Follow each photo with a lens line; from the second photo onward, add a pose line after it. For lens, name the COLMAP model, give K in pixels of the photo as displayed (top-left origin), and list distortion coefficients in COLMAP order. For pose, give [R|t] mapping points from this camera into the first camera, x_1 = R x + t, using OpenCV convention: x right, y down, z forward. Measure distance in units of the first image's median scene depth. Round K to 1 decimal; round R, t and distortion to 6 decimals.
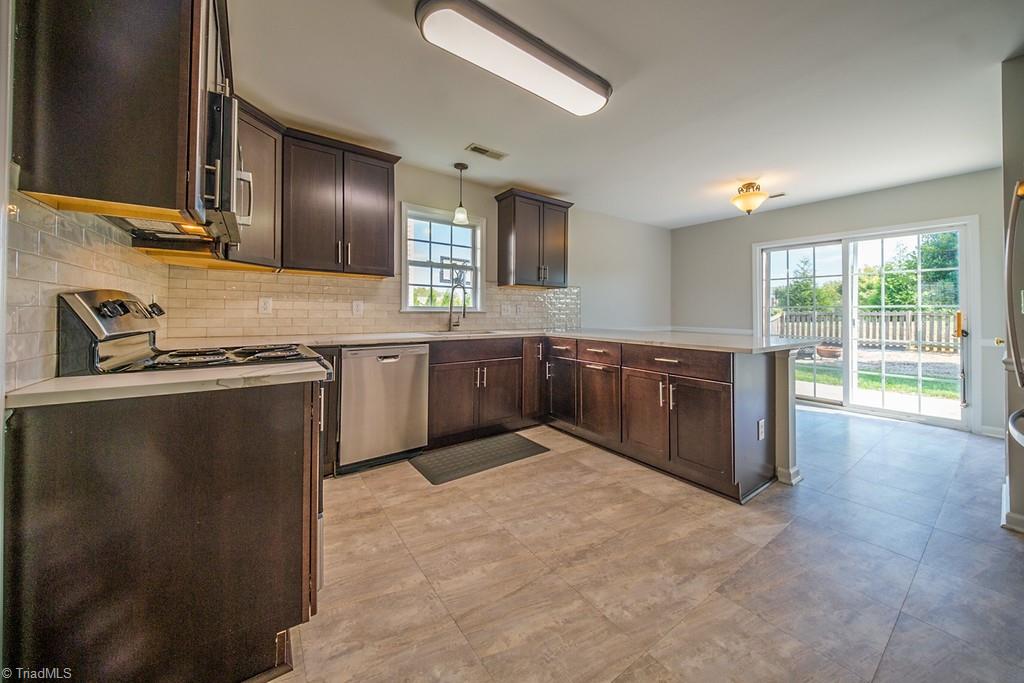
lens RADIAL K [[351.5, 0, 520.8], [0, 351.5, 306.9], [0, 0, 1]] dist [0.058362, -0.028305]
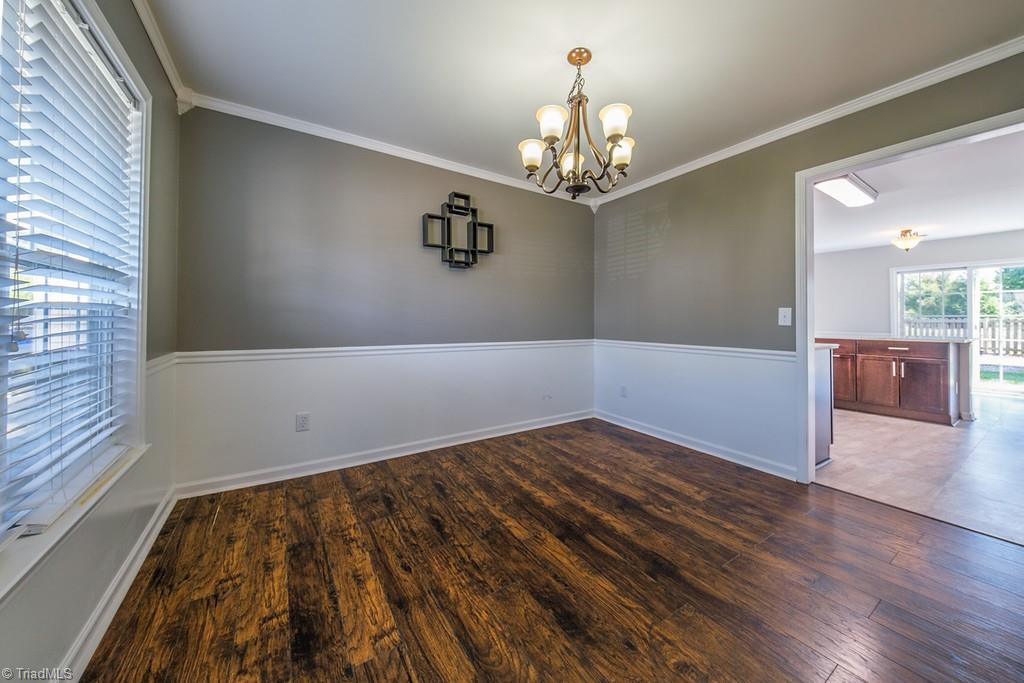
lens RADIAL K [[363.6, 0, 538.2], [0, 363.6, 317.5], [0, 0, 1]] dist [0.058719, -0.026836]
pose [[0.999634, -0.000354, -0.027068, -1.155331], [0.000538, 0.999977, 0.006784, -0.011804], [0.027065, -0.006796, 0.999611, -0.769593]]
